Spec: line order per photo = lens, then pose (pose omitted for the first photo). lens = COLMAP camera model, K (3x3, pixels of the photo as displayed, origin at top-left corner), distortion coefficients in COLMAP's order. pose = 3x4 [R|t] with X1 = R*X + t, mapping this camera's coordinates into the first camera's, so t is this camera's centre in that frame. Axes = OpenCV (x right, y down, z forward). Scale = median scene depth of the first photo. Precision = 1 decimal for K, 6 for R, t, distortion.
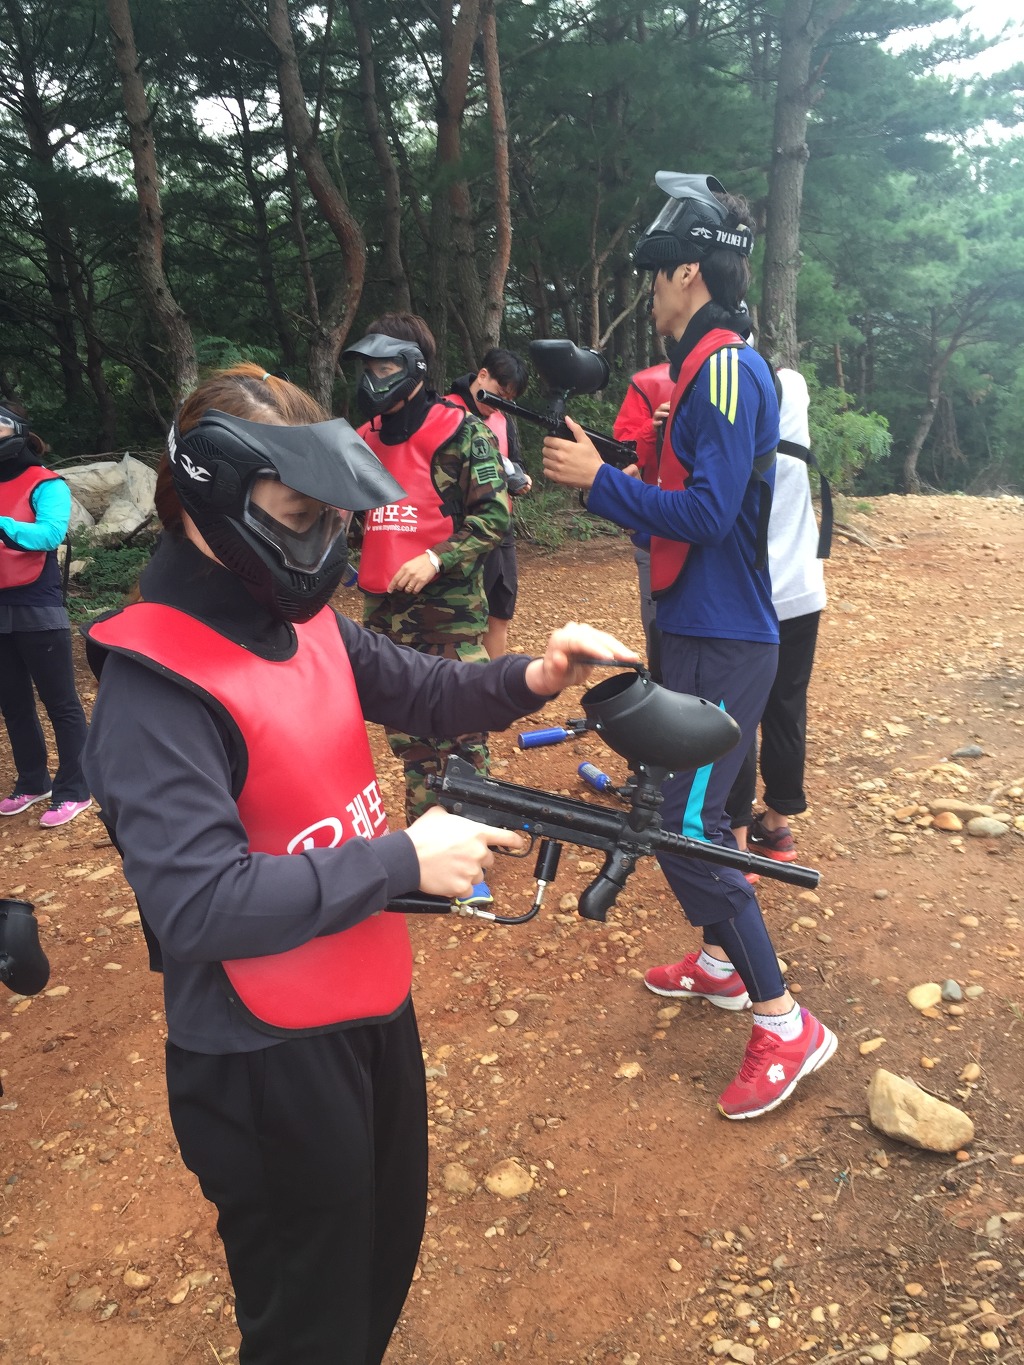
lens RADIAL K [[1164.1, 0, 507.9], [0, 1164.1, 713.8], [0, 0, 1]] dist [0.070681, -0.091581]
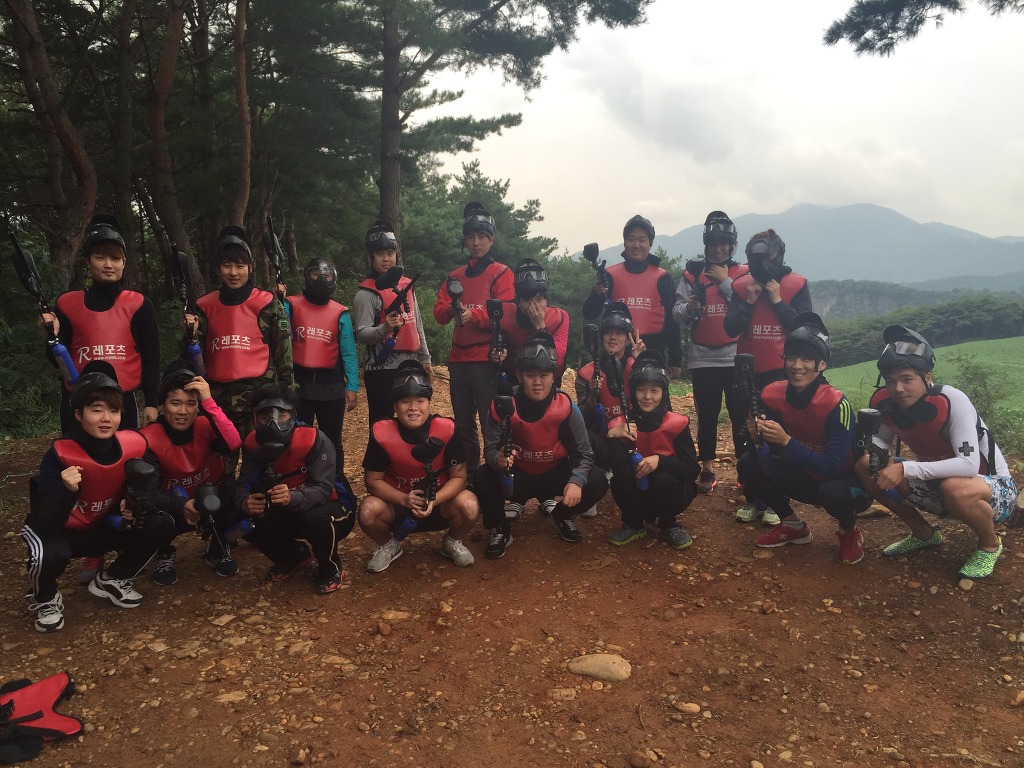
lens RADIAL K [[871.3, 0, 514.9], [0, 871.3, 396.9], [0, 0, 1]] dist [0.088631, -0.106352]
pose [[0.841707, -0.033457, 0.538897, -0.273468], [0.124901, 0.983072, -0.134051, 0.045757], [-0.525289, 0.180140, 0.831638, -0.063065]]
